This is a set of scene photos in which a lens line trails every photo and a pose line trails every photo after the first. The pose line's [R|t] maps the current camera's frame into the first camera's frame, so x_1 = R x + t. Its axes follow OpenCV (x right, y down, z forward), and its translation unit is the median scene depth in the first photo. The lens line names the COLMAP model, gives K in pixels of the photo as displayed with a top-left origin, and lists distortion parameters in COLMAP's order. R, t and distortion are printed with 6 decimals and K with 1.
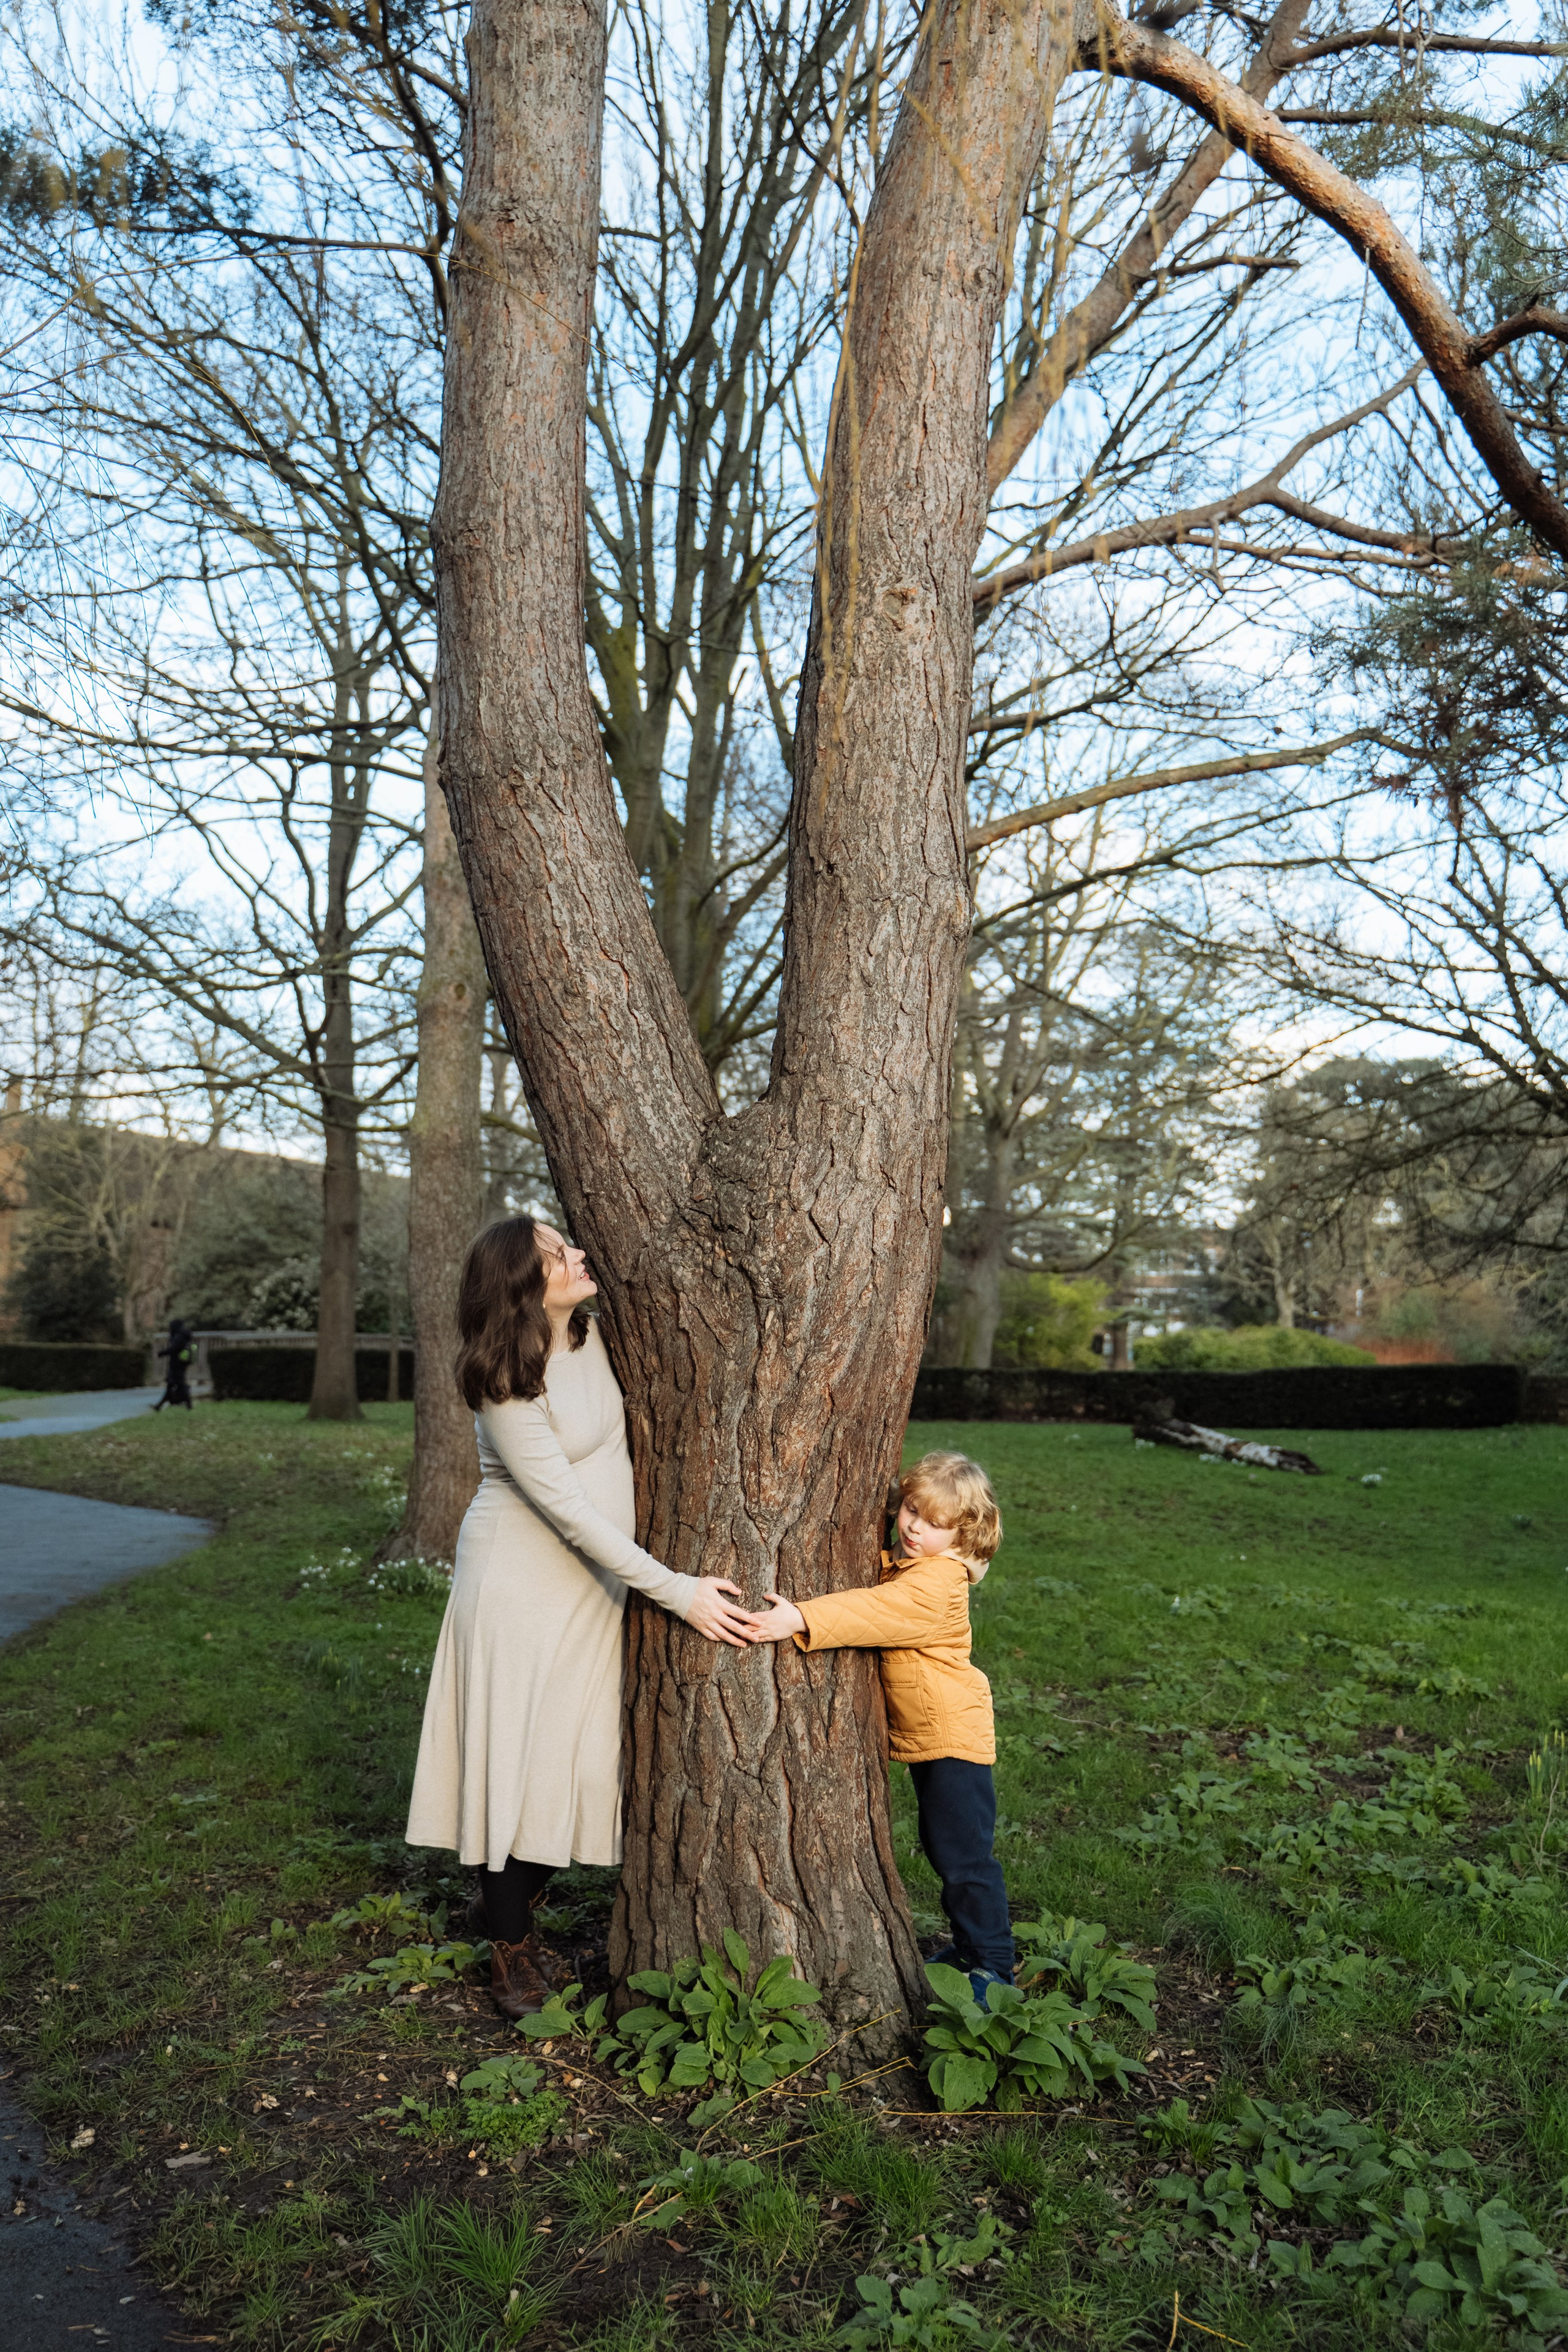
lens RADIAL K [[2260.0, 0, 784.0], [0, 2260.0, 1176.0], [0, 0, 1]] dist [-0.081149, 0.101171]
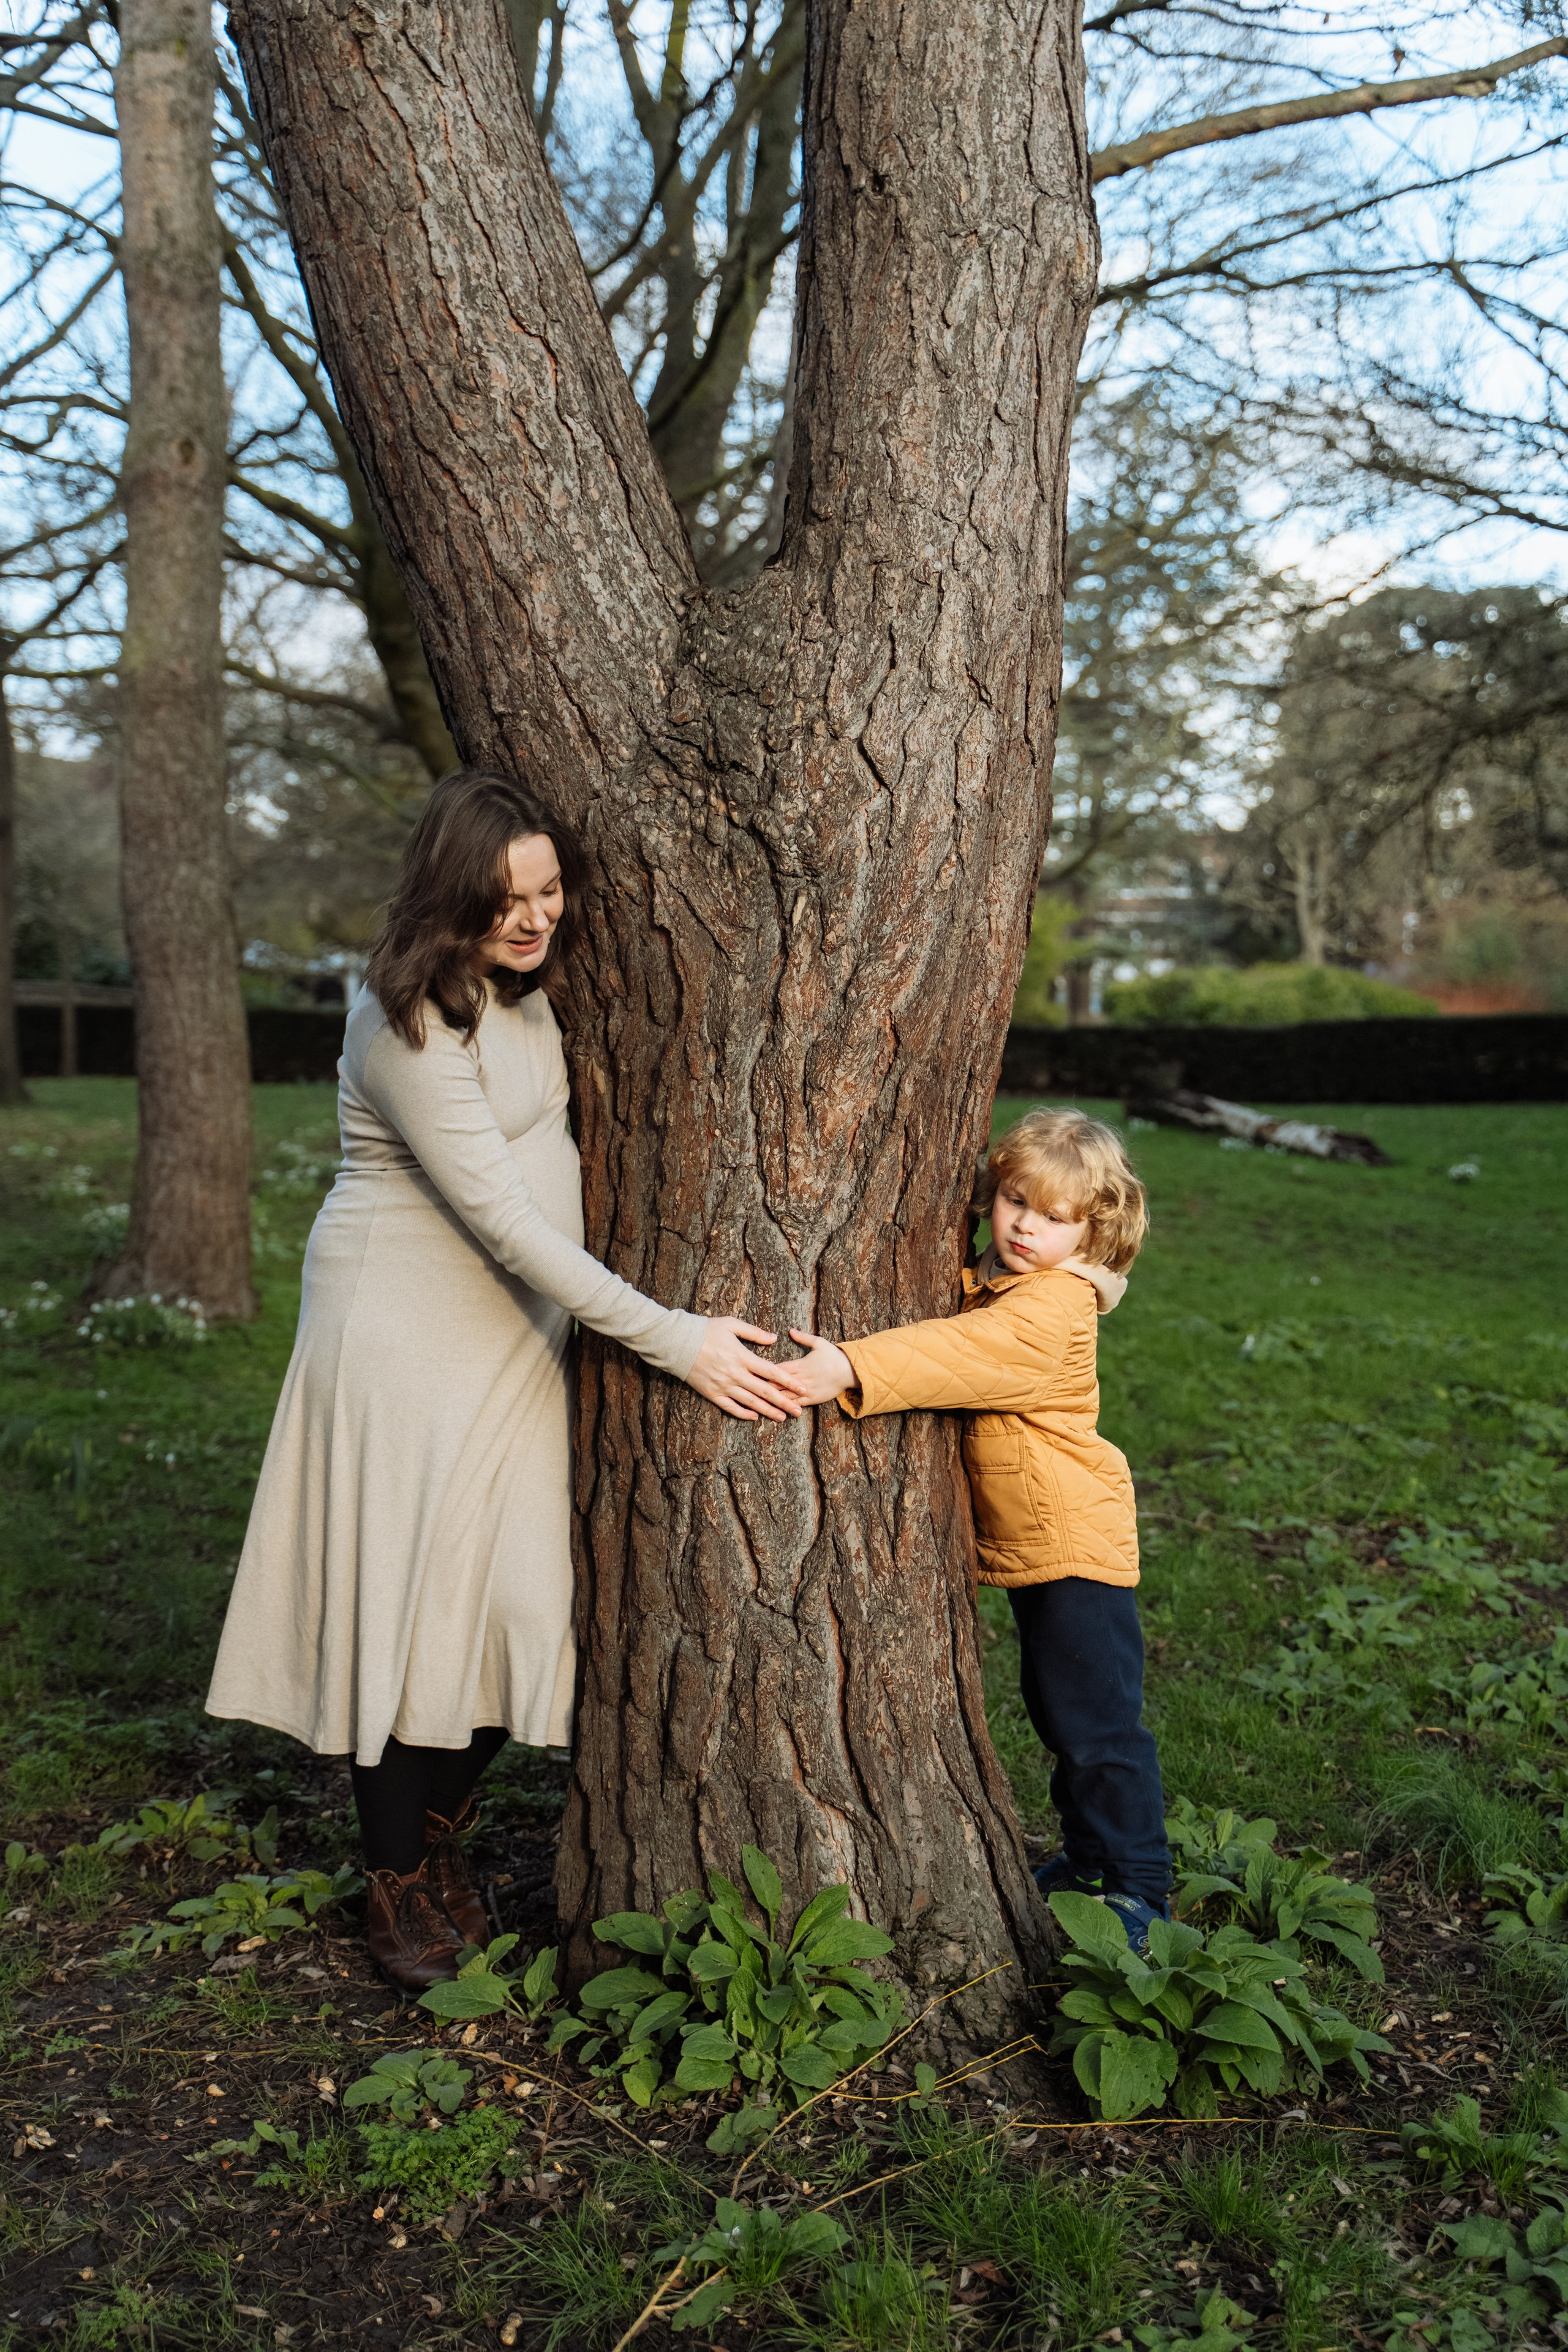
lens RADIAL K [[3108.4, 0, 784.0], [0, 3108.4, 1176.0], [0, 0, 1]] dist [0.064252, 0.071105]
pose [[0.998091, -0.010865, 0.060801, -0.063619], [0.002808, 0.991371, 0.131055, 0.022483], [-0.061700, -0.130634, 0.989509, 0.120614]]
